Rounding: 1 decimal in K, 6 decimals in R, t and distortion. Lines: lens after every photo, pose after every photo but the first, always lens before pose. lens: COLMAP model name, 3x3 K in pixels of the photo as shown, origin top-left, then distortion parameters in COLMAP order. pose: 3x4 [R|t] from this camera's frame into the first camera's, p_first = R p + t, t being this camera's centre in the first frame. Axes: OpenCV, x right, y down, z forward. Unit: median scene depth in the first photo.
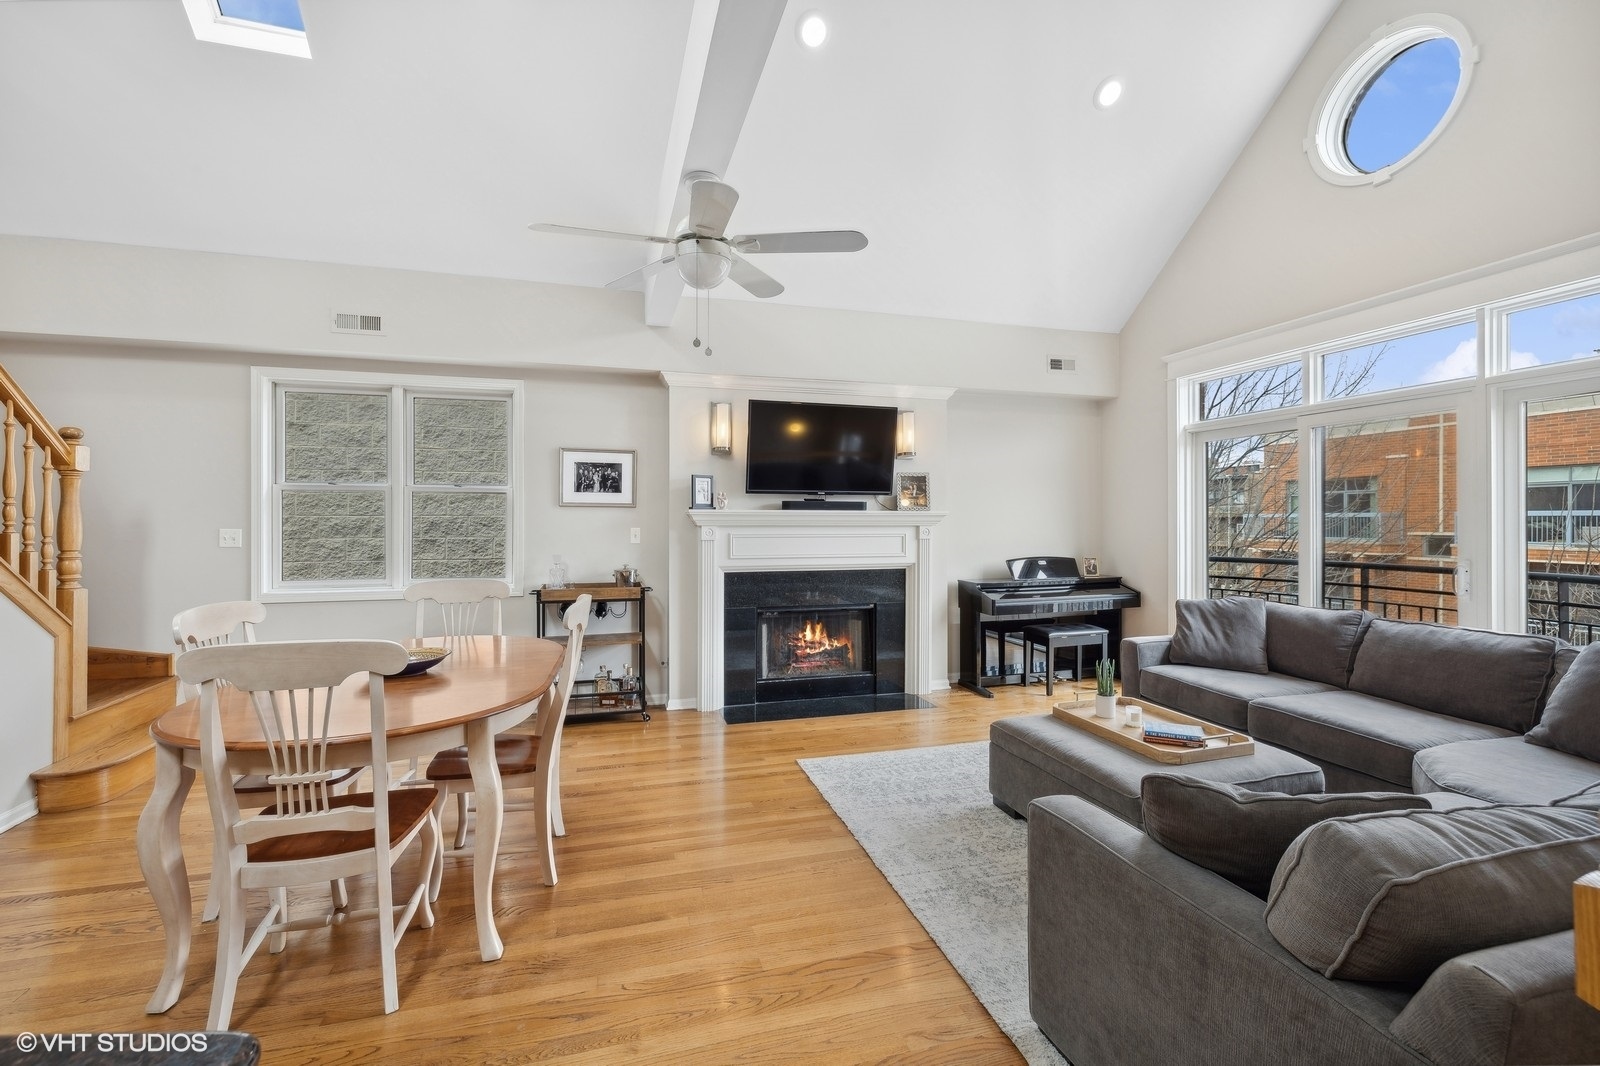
lens RADIAL K [[677.7, 0, 800.9], [0, 677.7, 518.4], [0, 0, 1]] dist [0.002906, -0.001274]
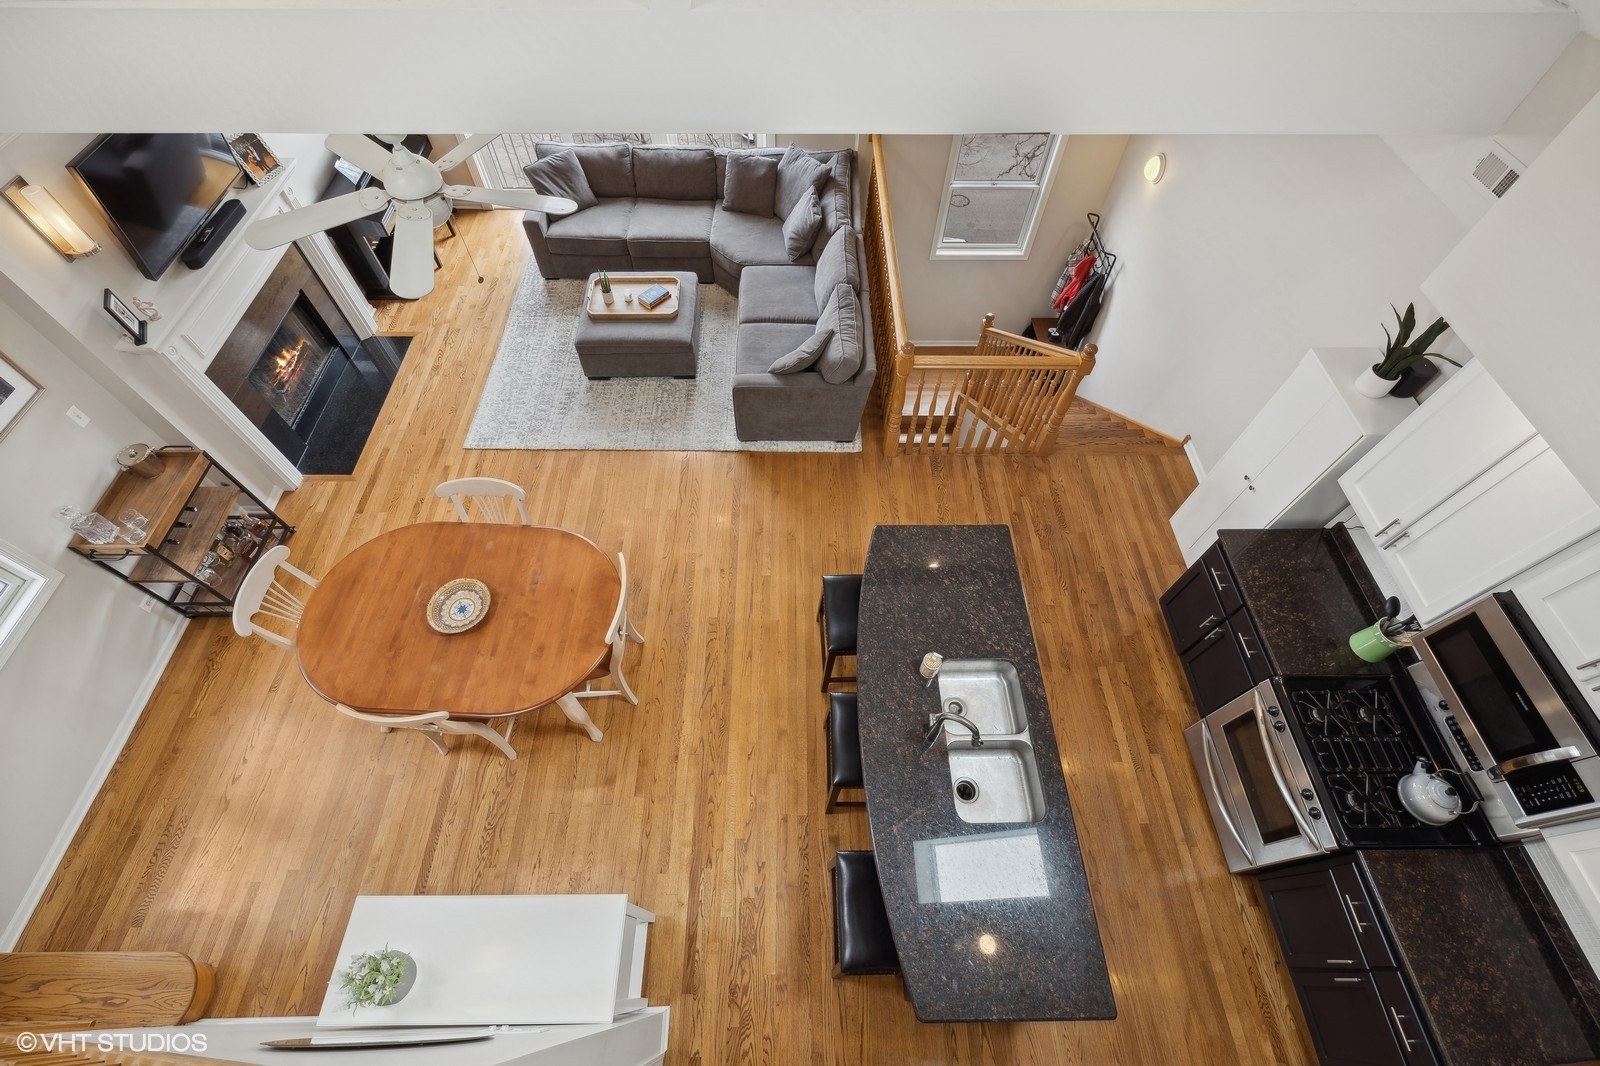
lens RADIAL K [[677.7, 0, 800.0], [0, 677.7, 529.5], [0, 0, 1]] dist [0.002906, -0.001274]
pose [[0.267822, -0.801452, 0.534740, -0.624211], [-0.014856, 0.551514, 0.834033, -0.639711], [-0.963354, -0.231316, 0.135802, 0.110418]]
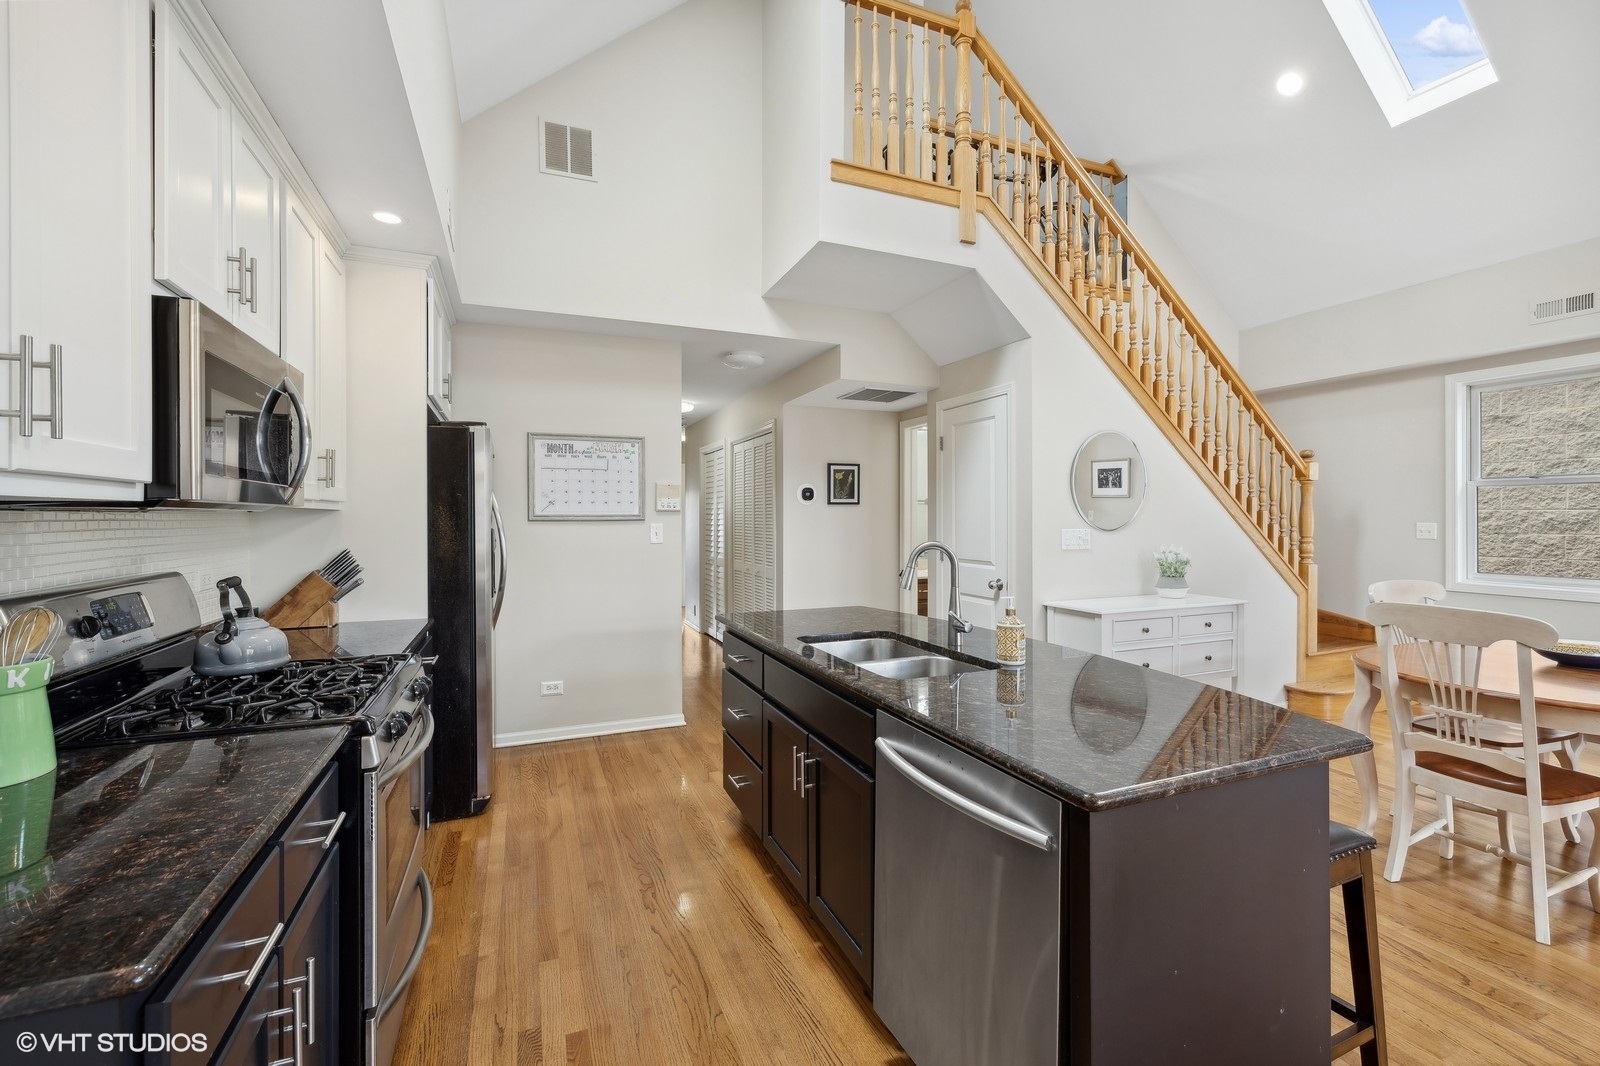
lens RADIAL K [[677.7, 0, 805.2], [0, 677.7, 520.8], [0, 0, 1]] dist [0.002906, -0.001274]
pose [[0.110579, 0.005872, -0.993850, 0.172815], [0.006036, 0.999960, 0.006580, -0.001725], [0.993849, -0.006726, 0.110539, -0.158362]]
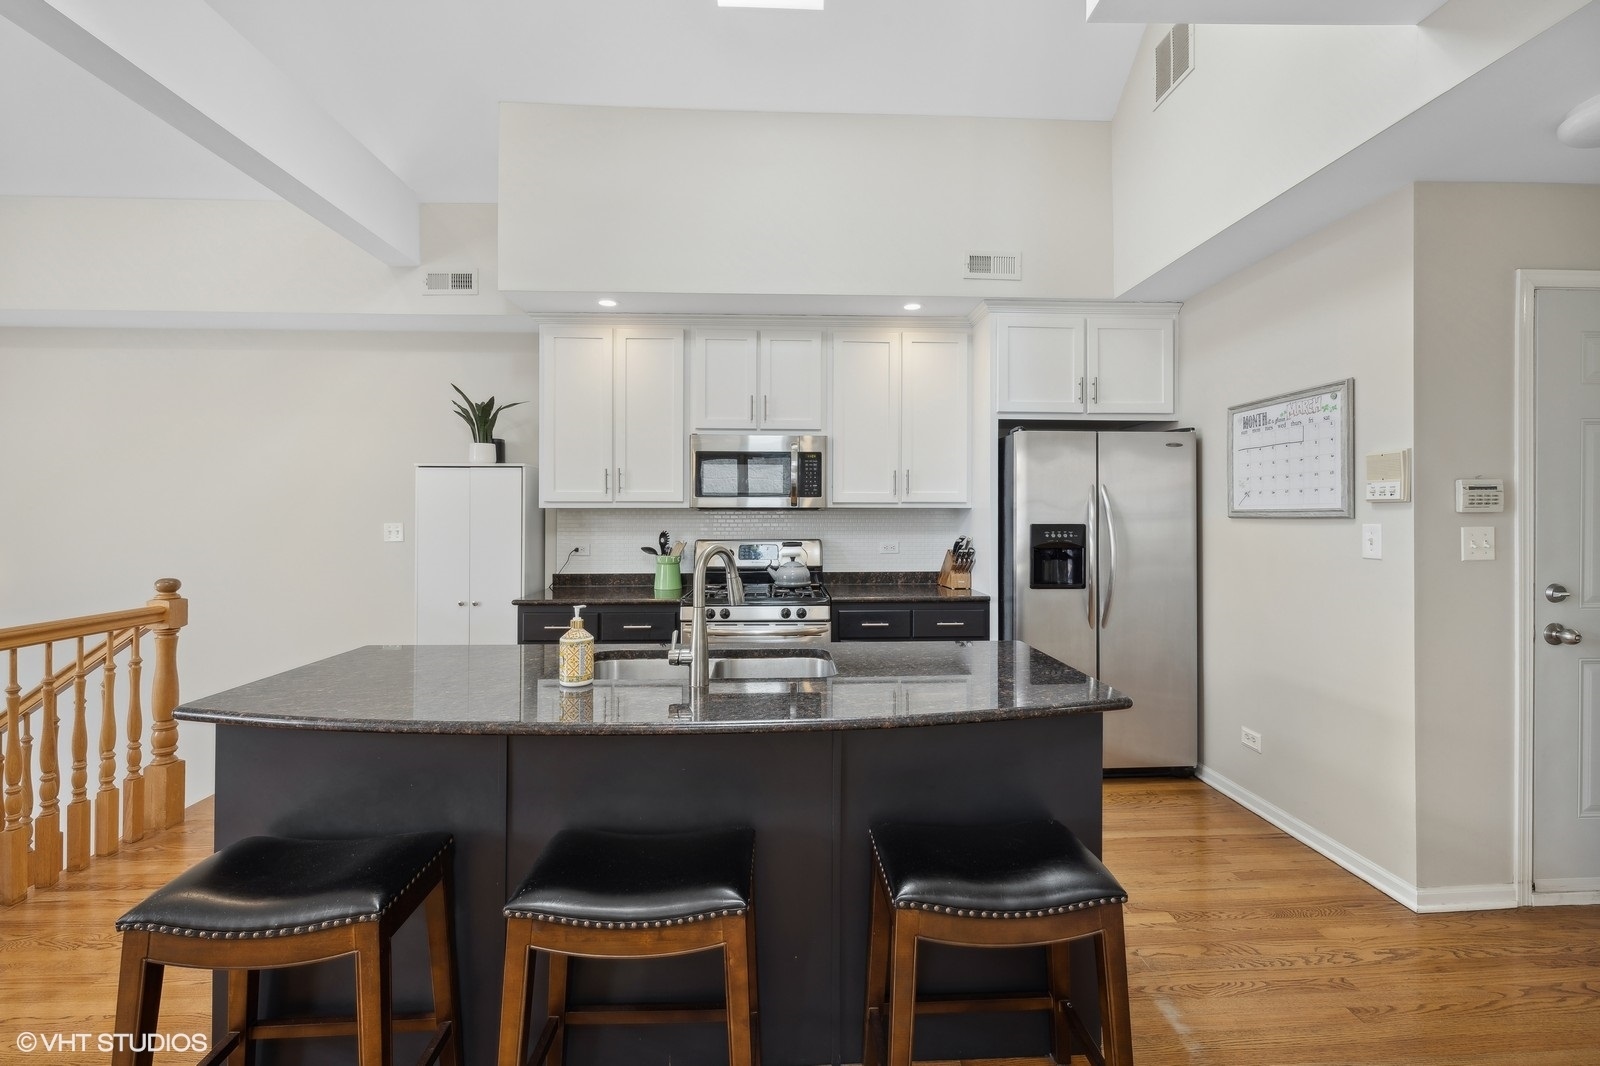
lens RADIAL K [[677.7, 0, 802.8], [0, 677.7, 516.0], [0, 0, 1]] dist [0.002906, -0.001274]
pose [[-0.971615, 0.000731, 0.236568, -0.531230], [0.000078, 0.999996, -0.002769, 0.002310], [-0.236569, -0.002672, -0.971611, 0.415106]]
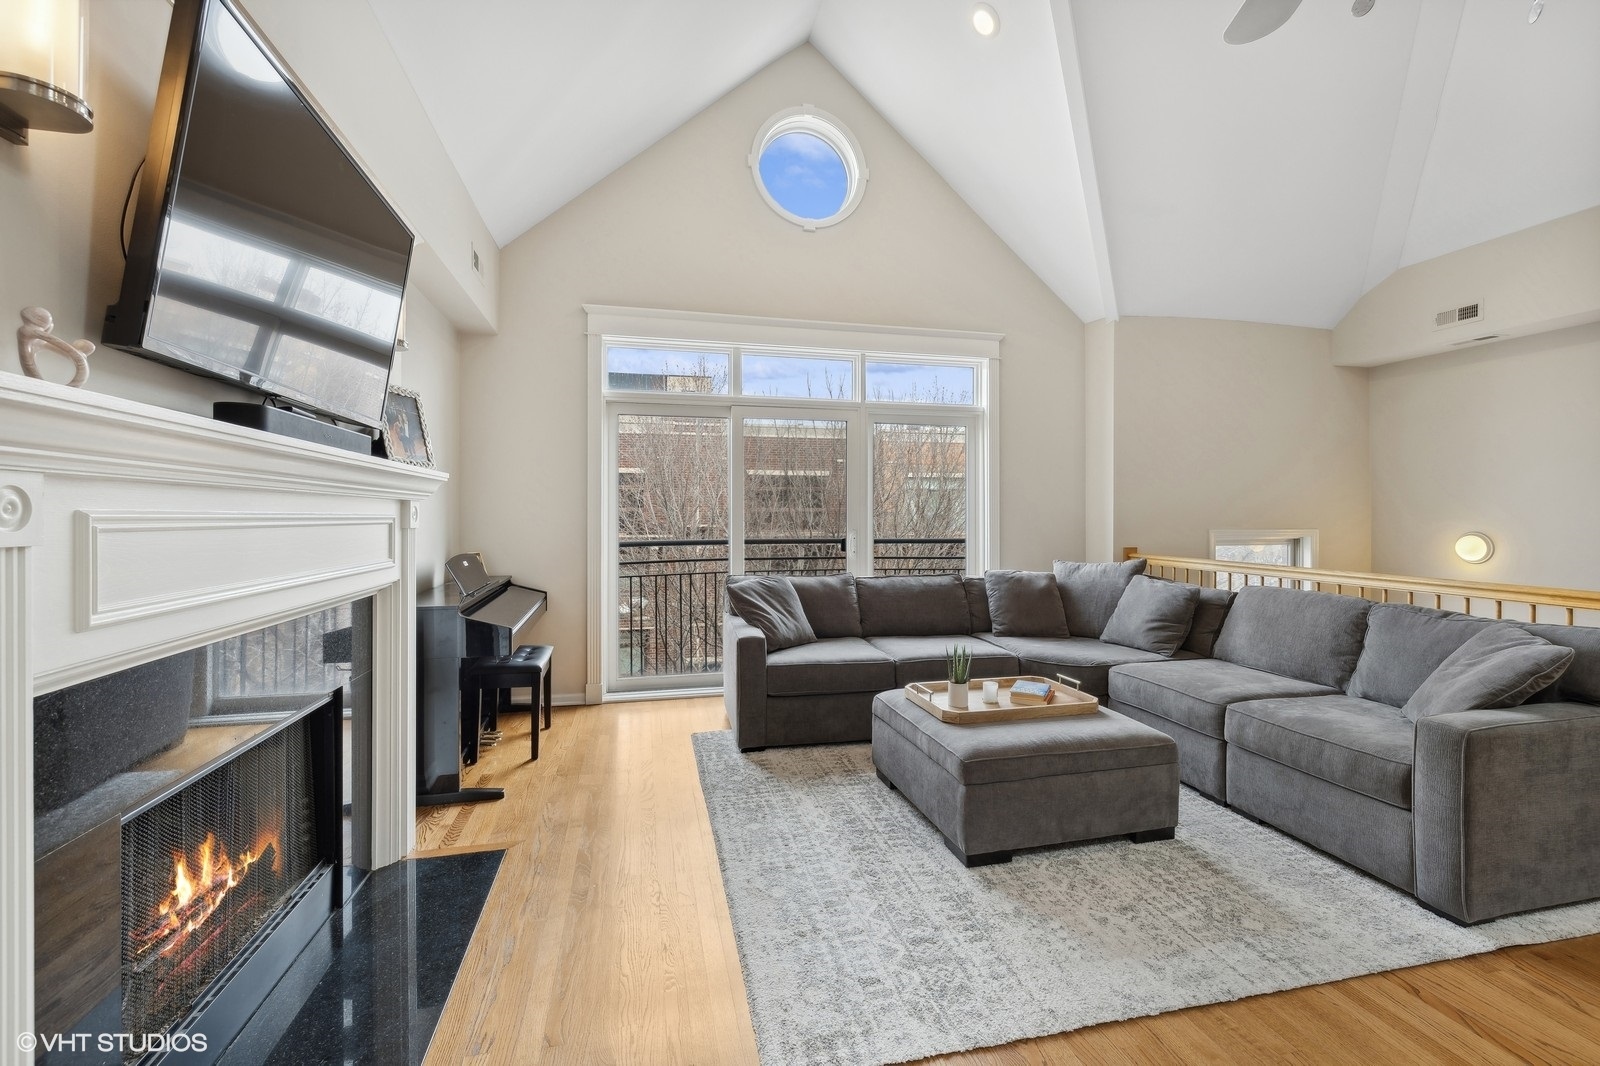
lens RADIAL K [[677.7, 0, 800.2], [0, 677.7, 520.5], [0, 0, 1]] dist [0.002906, -0.001274]
pose [[0.048161, -0.006780, 0.998817, -0.356379], [-0.002026, 0.999974, 0.006885, 0.026104], [-0.998838, -0.002355, 0.048146, 0.876063]]
